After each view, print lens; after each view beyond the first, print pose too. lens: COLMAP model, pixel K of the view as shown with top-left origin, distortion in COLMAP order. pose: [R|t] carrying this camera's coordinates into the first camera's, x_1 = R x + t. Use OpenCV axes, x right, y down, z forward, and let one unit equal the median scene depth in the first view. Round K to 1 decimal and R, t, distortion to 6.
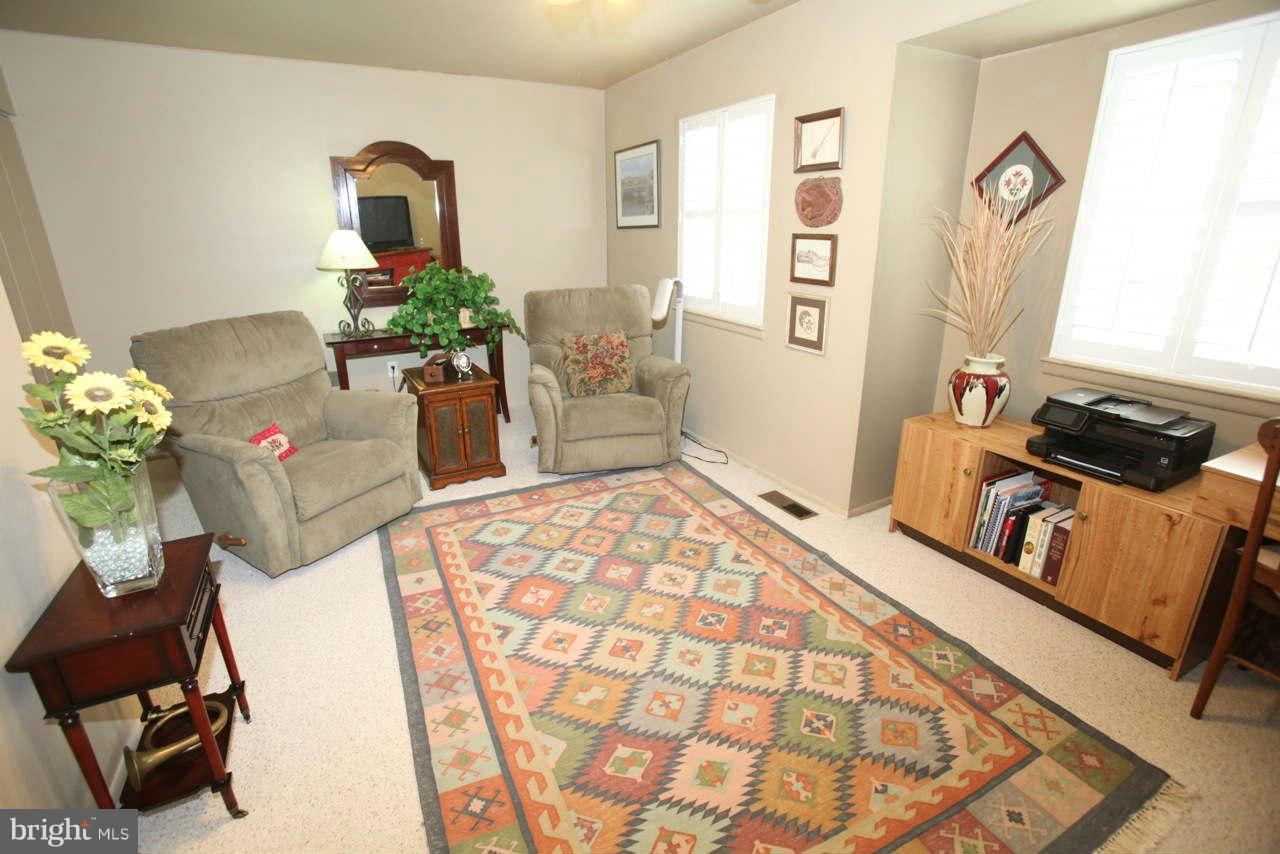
lens RADIAL K [[597.8, 0, 634.3], [0, 597.8, 424.4], [0, 0, 1]] dist [-0.082543, 0.038344]
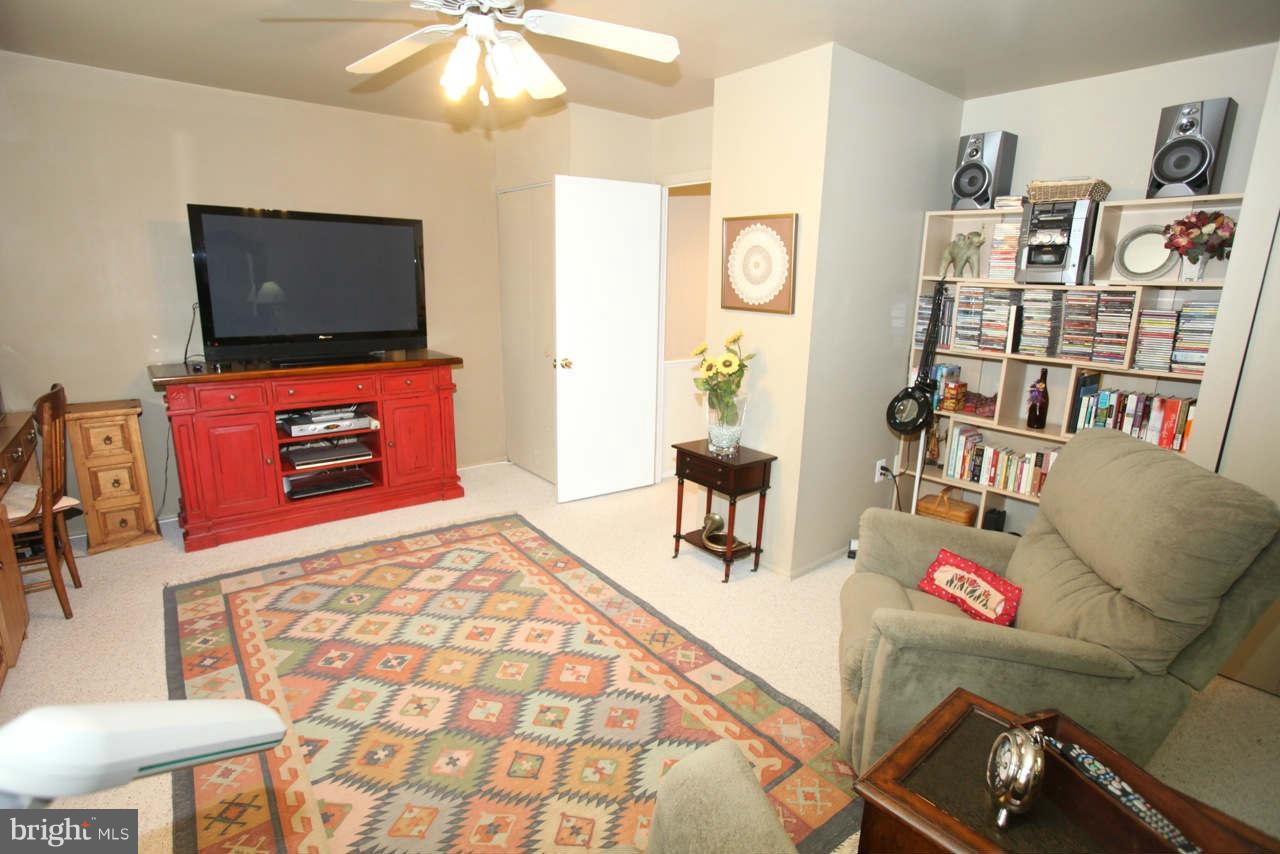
lens RADIAL K [[597.8, 0, 634.3], [0, 597.8, 424.4], [0, 0, 1]] dist [-0.082543, 0.038344]
pose [[-0.979730, 0.029698, -0.198107, -0.088979], [-0.081680, 0.843782, 0.530434, -0.591485], [0.182912, 0.535864, -0.824253, 1.709712]]
